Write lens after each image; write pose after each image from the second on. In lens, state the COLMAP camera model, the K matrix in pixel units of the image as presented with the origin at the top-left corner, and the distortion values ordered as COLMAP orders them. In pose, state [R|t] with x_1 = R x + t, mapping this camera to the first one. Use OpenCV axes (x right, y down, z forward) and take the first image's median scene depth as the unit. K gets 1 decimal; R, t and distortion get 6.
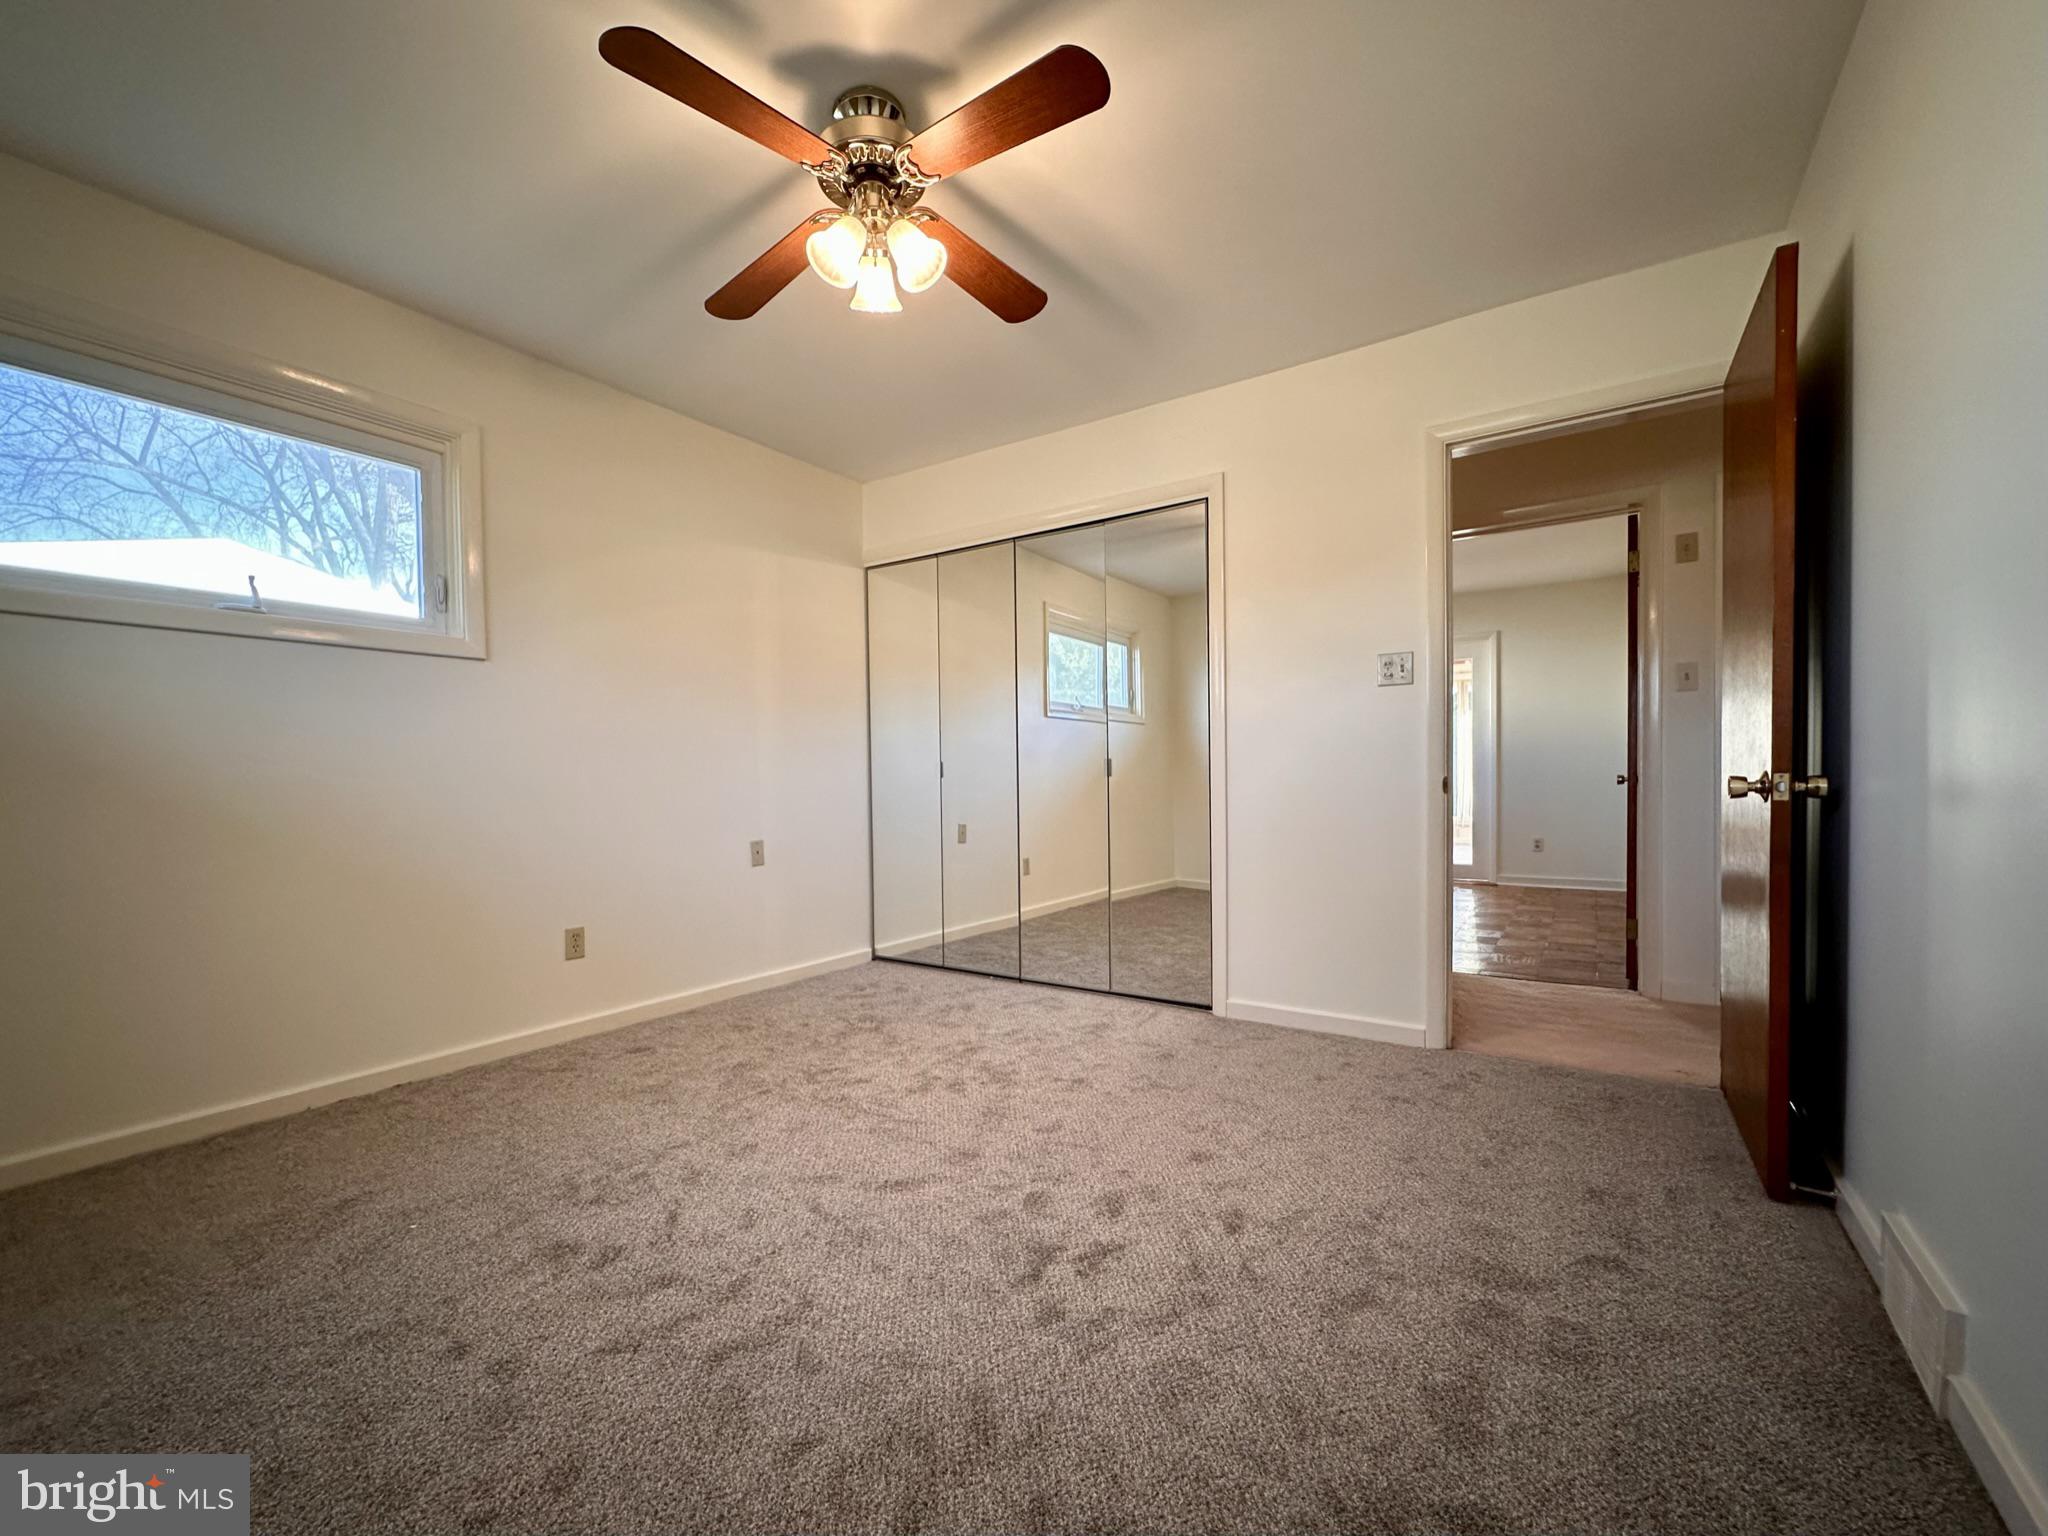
lens RADIAL K [[827.5, 0, 1027.9], [0, 827.5, 776.8], [0, 0, 1]] dist [0.002721, 0.000295]
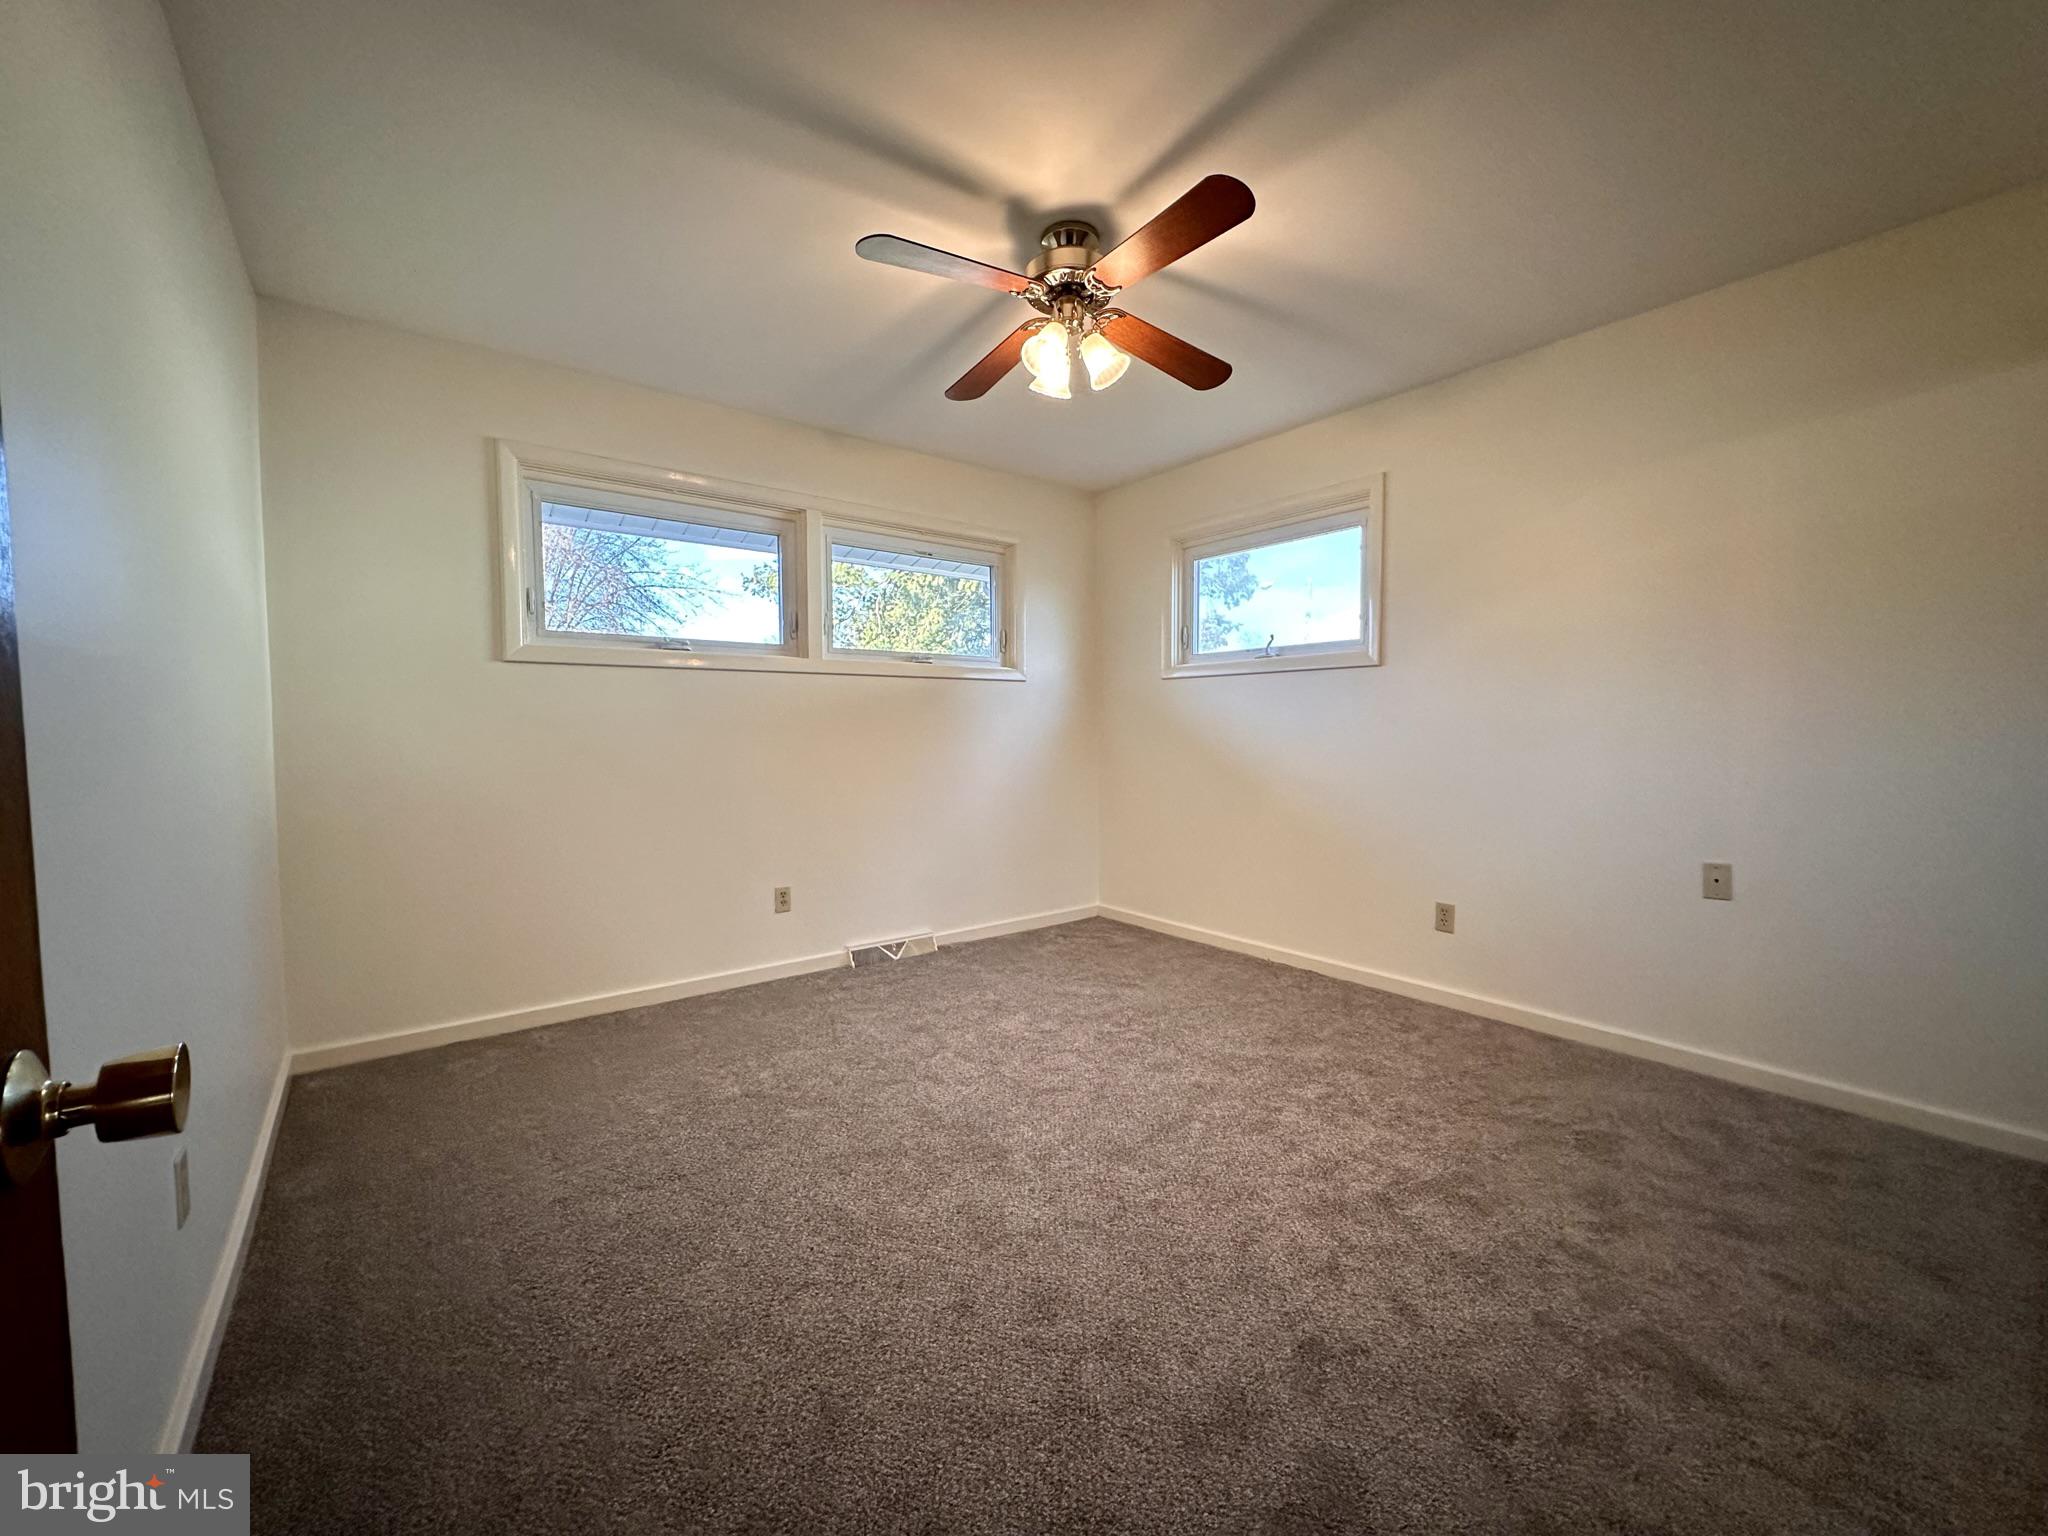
lens RADIAL K [[827.5, 0, 1027.9], [0, 827.5, 776.8], [0, 0, 1]] dist [0.002721, 0.000295]
pose [[-0.308495, 0.072897, -0.948429, 0.787179], [0.010595, 0.997261, 0.073204, -0.082244], [0.951167, 0.012534, -0.308422, 1.029992]]
